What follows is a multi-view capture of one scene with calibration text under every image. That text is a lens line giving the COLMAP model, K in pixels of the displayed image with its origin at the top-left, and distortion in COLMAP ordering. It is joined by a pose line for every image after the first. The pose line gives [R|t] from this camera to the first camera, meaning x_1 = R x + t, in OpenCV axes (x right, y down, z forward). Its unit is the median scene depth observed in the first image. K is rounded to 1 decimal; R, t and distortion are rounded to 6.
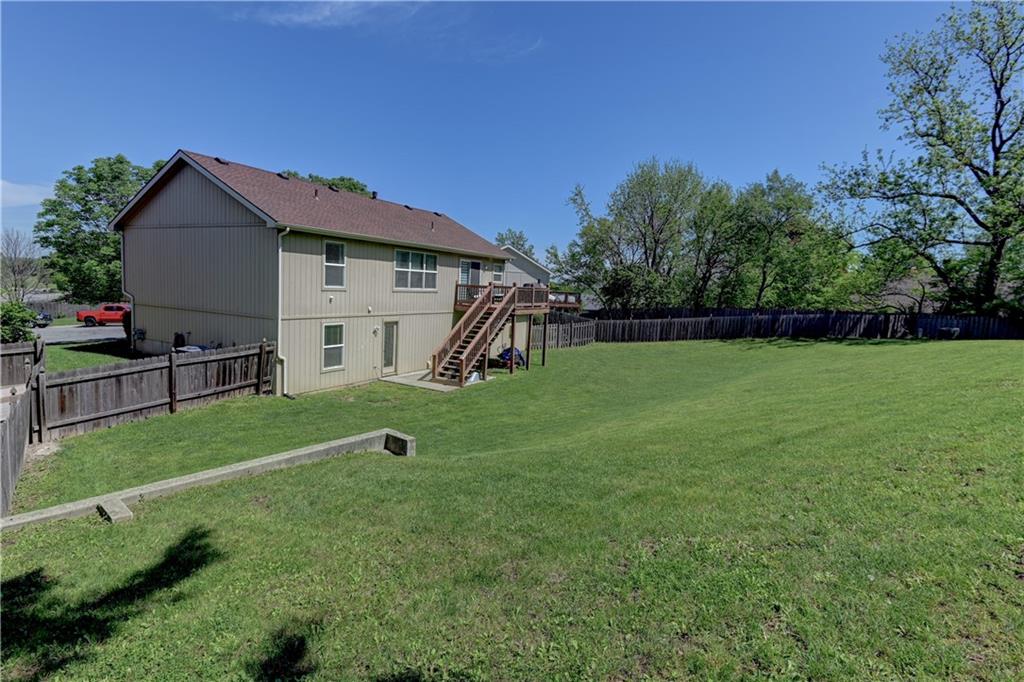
lens RADIAL K [[531.5, 0, 512.6], [0, 531.5, 316.7], [0, 0, 1]] dist [0.000185, -0.000653]
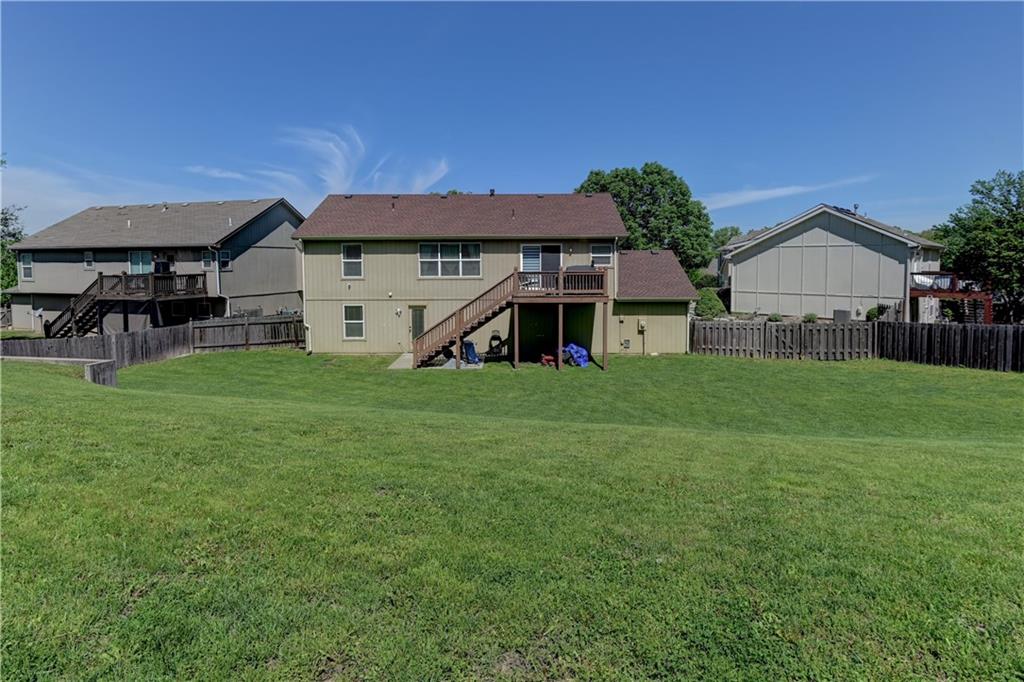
lens RADIAL K [[531.5, 0, 512.6], [0, 531.5, 316.7], [0, 0, 1]] dist [0.000185, -0.000653]
pose [[0.448142, 0.051561, -0.892474, 0.888712], [-0.027841, 0.998656, 0.043715, -0.022736], [0.893529, 0.005257, 0.448975, 0.654650]]
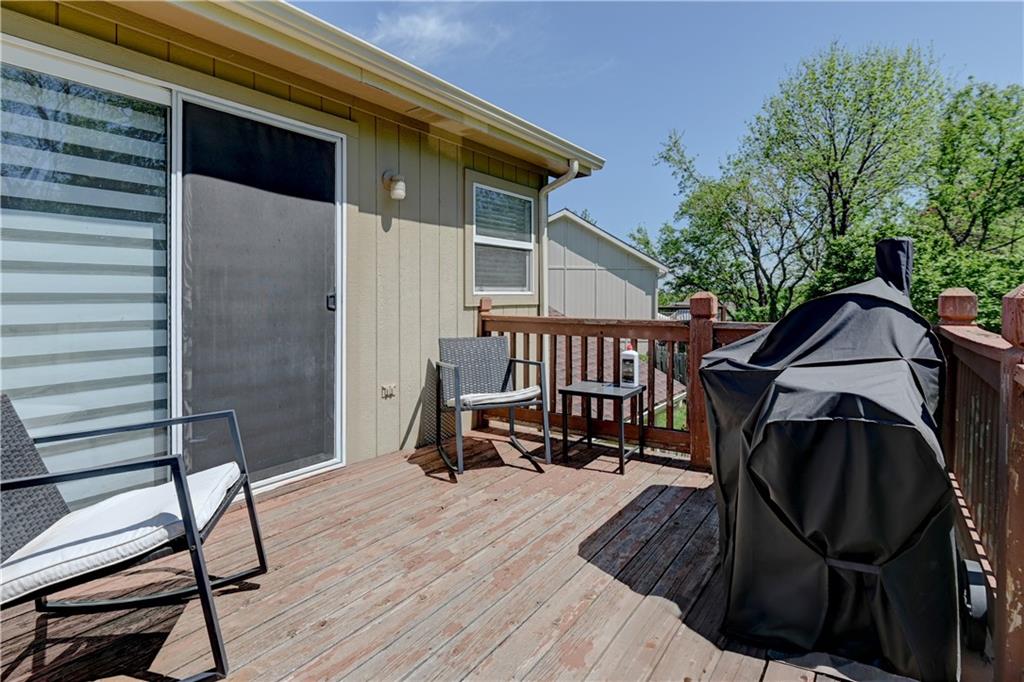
lens RADIAL K [[531.5, 0, 512.6], [0, 531.5, 316.7], [0, 0, 1]] dist [0.000185, -0.000653]
pose [[0.992773, -0.041882, -0.112464, -0.010653], [0.039664, 0.998973, -0.021890, -0.072268], [0.113265, 0.017271, 0.993415, 1.105941]]
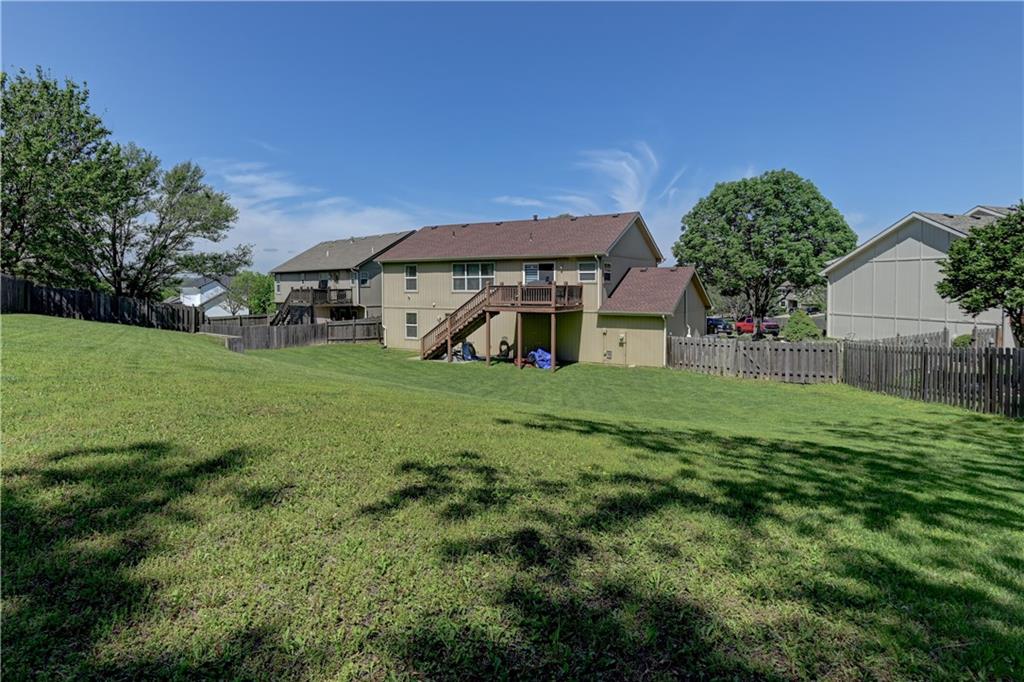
lens RADIAL K [[580.0, 0, 512.0], [0, 580.0, 341.0], [0, 0, 1]] dist [-0.002540, -0.000327]
pose [[-0.052935, 0.054167, -0.997128, 1.317499], [-0.056312, 0.996777, 0.057137, -0.016359], [0.997009, 0.059175, -0.049714, 1.228541]]
